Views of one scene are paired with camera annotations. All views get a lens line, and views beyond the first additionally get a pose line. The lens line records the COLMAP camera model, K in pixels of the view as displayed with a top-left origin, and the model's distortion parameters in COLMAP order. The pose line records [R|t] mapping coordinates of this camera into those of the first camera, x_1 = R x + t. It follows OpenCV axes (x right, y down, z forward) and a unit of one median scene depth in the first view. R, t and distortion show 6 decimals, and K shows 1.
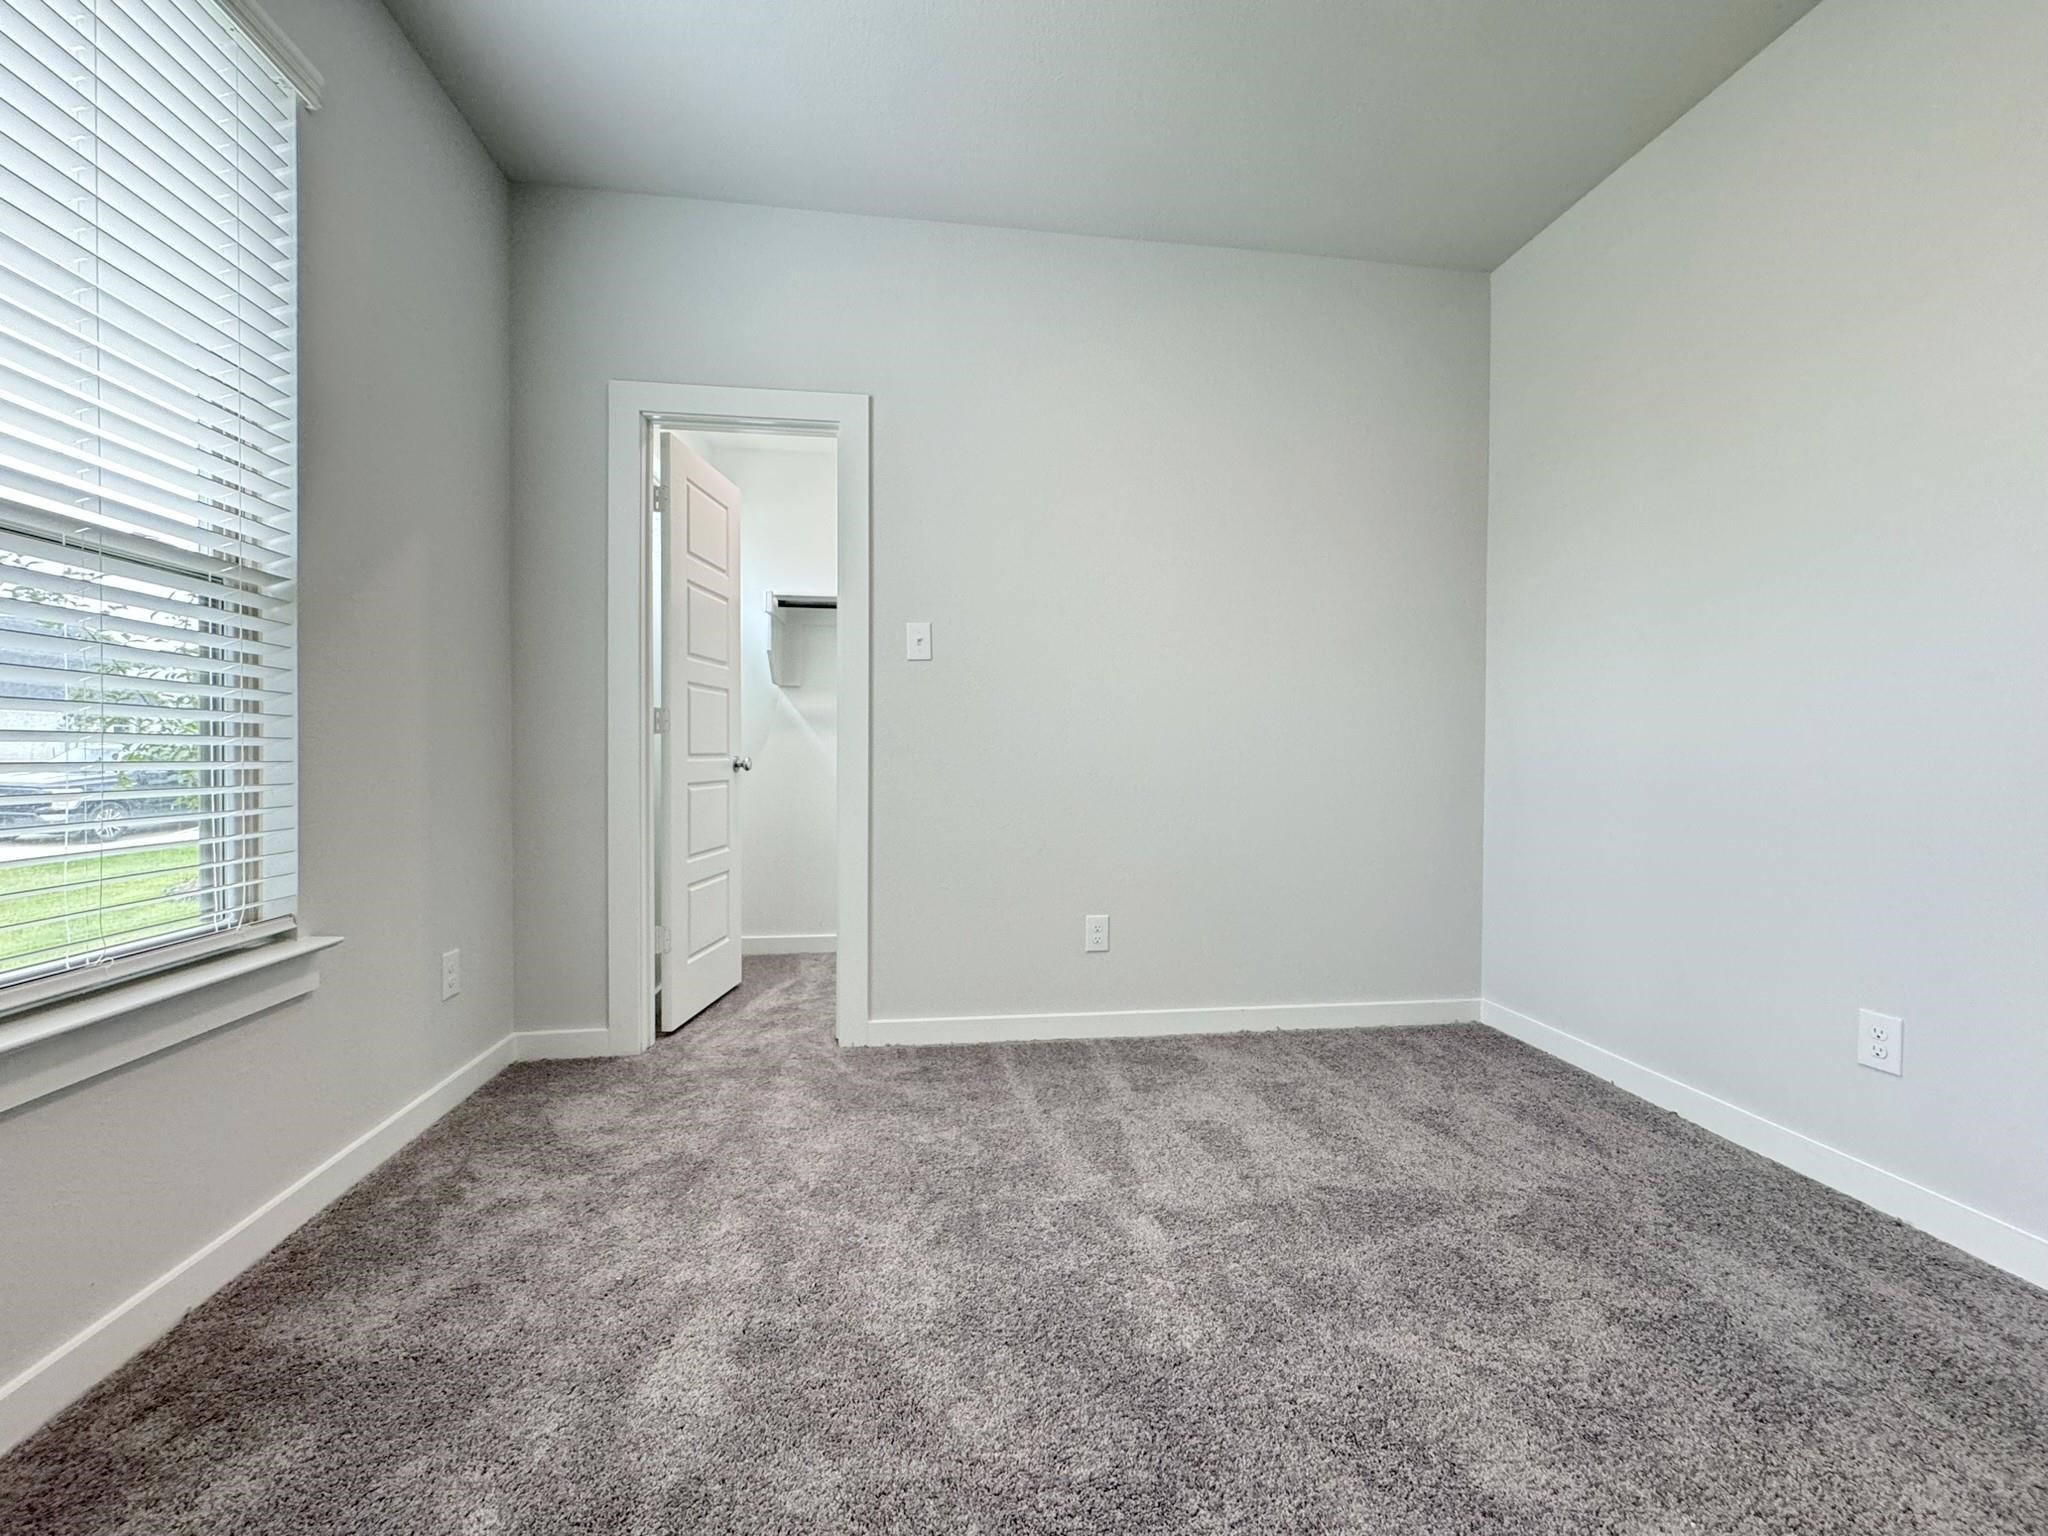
lens RADIAL K [[819.1, 0, 1018.1], [0, 819.1, 768.2], [0, 0, 1]] dist [-0.003010, 0.000457]
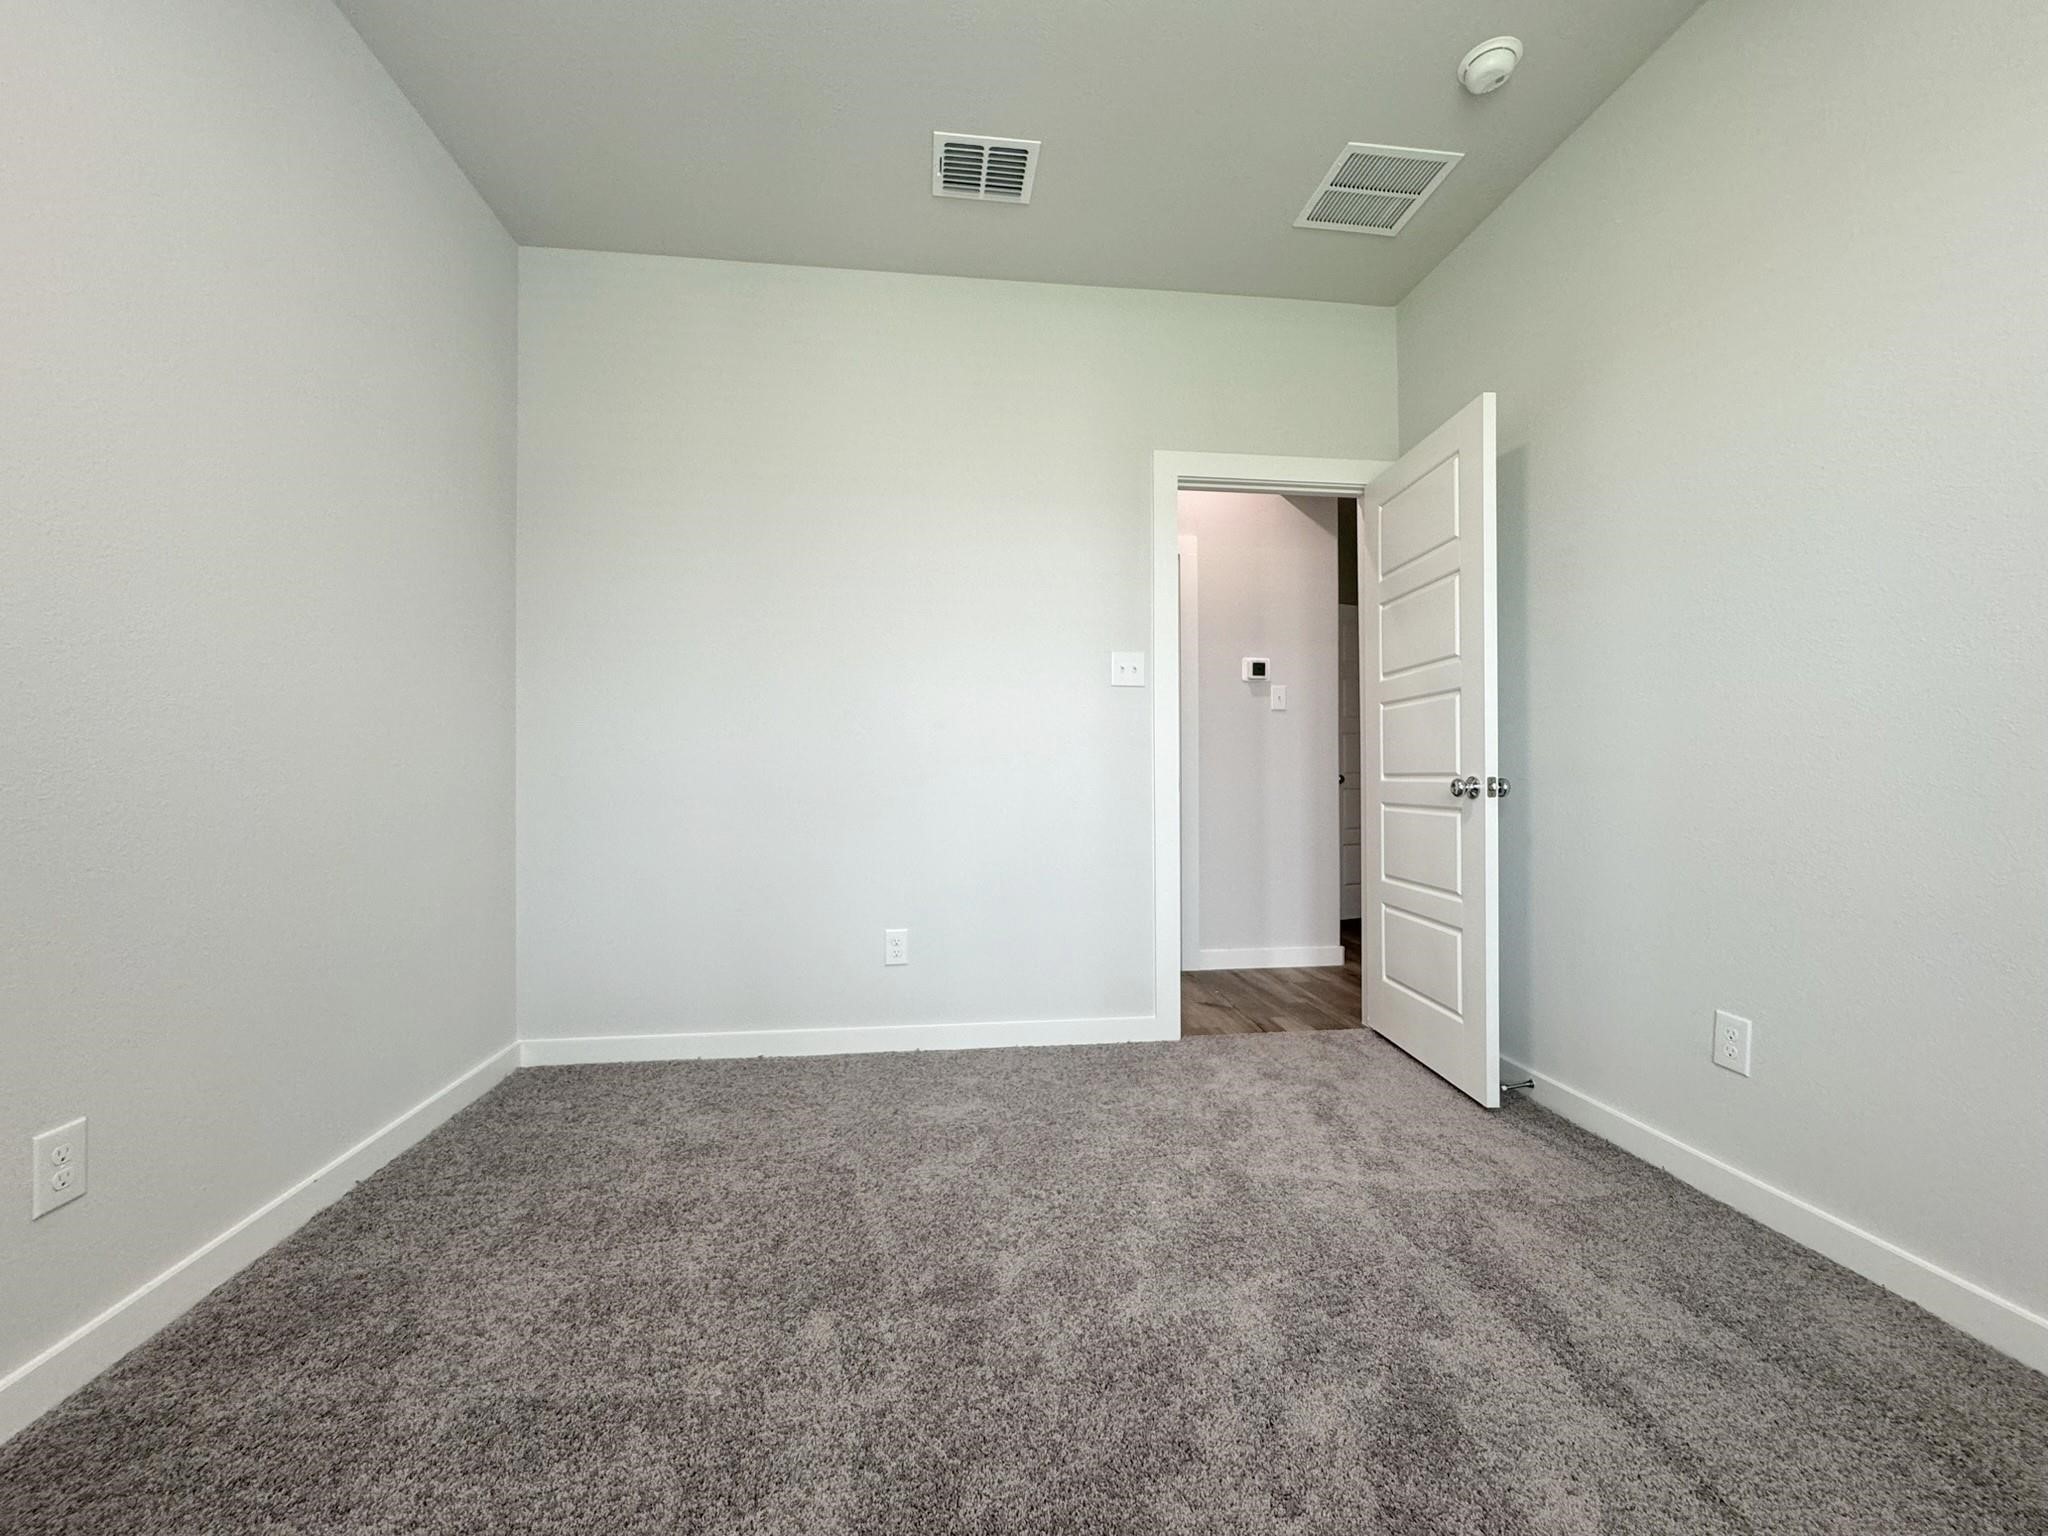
lens RADIAL K [[819.1, 0, 1023.5], [0, 819.1, 761.3], [0, 0, 1]] dist [-0.003010, 0.000457]
pose [[0.003067, 0.011666, 0.999927, -0.380682], [0.017835, 0.999772, -0.011719, -0.004055], [-0.999836, 0.017869, 0.002859, 0.505652]]
